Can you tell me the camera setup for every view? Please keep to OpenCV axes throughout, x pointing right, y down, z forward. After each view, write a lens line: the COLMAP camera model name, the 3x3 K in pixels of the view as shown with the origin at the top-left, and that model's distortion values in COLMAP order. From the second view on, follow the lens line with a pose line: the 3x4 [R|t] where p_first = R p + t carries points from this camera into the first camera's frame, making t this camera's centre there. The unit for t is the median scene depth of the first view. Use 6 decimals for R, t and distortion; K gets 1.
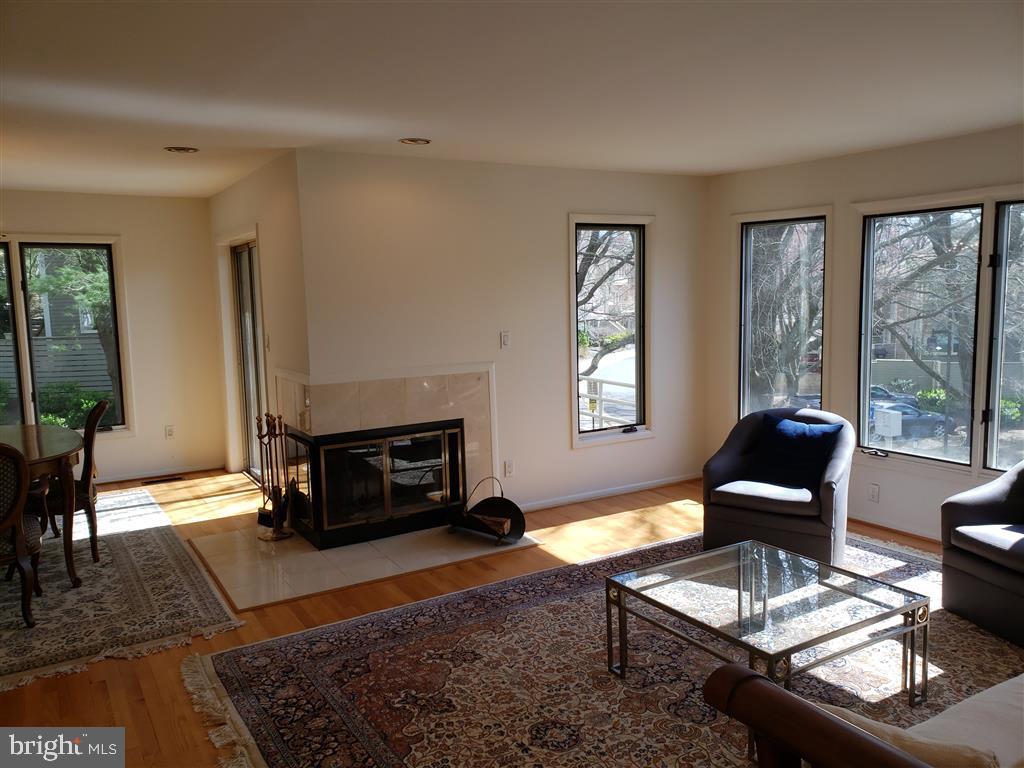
lens RADIAL K [[794.7, 0, 512.0], [0, 794.7, 384.0], [0, 0, 1]] dist [0.032521, 0.005930]
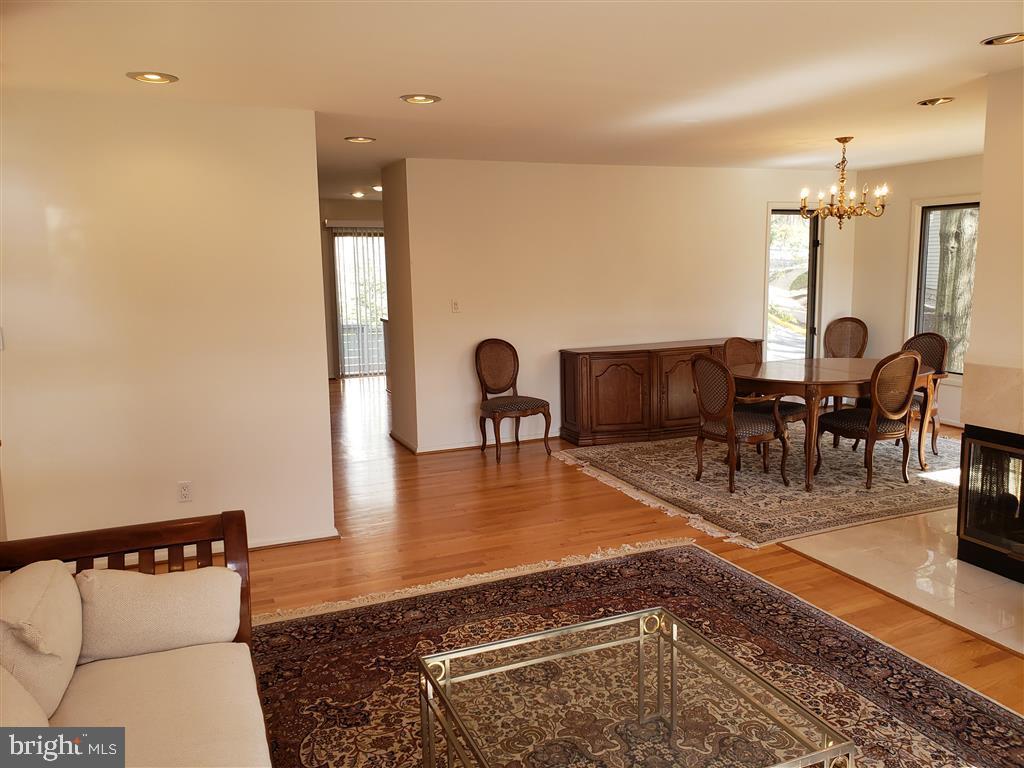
lens RADIAL K [[791.3, 0, 520.2], [0, 791.3, 373.6], [0, 0, 1]] dist [-0.000077, -0.010155]
pose [[-0.145084, 0.158757, -0.976600, 0.645573], [-0.098452, 0.979828, 0.173908, -0.087406], [0.984509, 0.121379, -0.126528, 0.665517]]
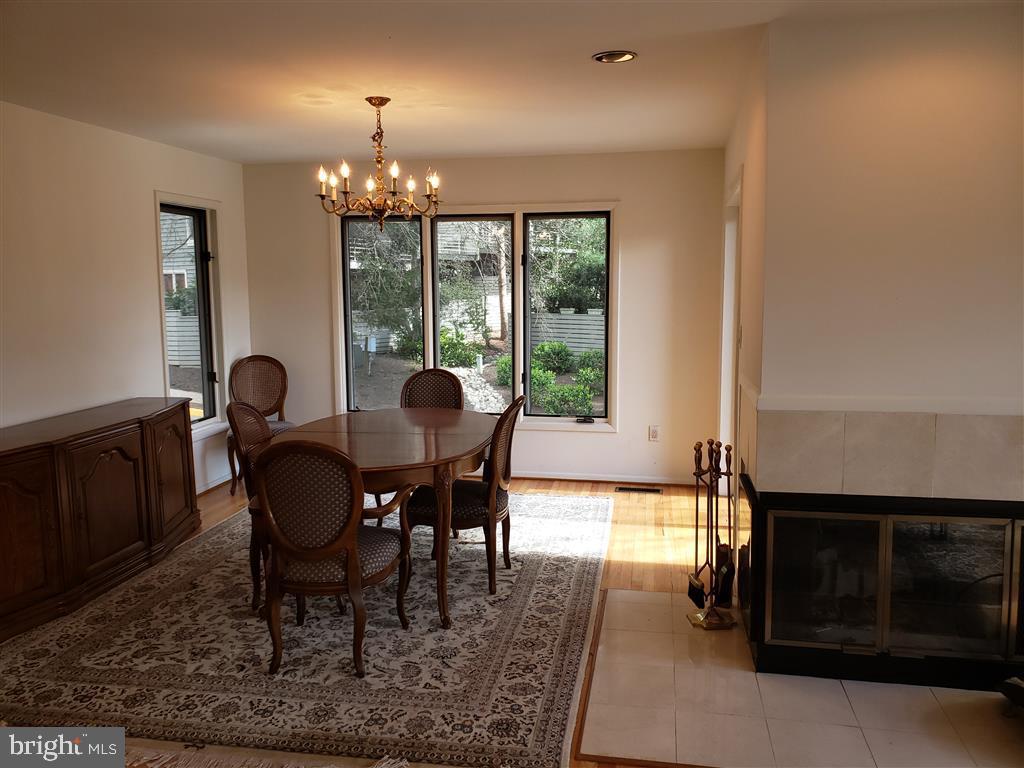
lens RADIAL K [[791.3, 0, 520.2], [0, 791.3, 373.6], [0, 0, 1]] dist [-0.000077, -0.010155]
pose [[0.752591, 0.090549, -0.652232, 0.004714], [-0.086769, 0.995500, 0.038085, -0.034188], [0.652746, 0.027932, 0.757062, 0.425312]]
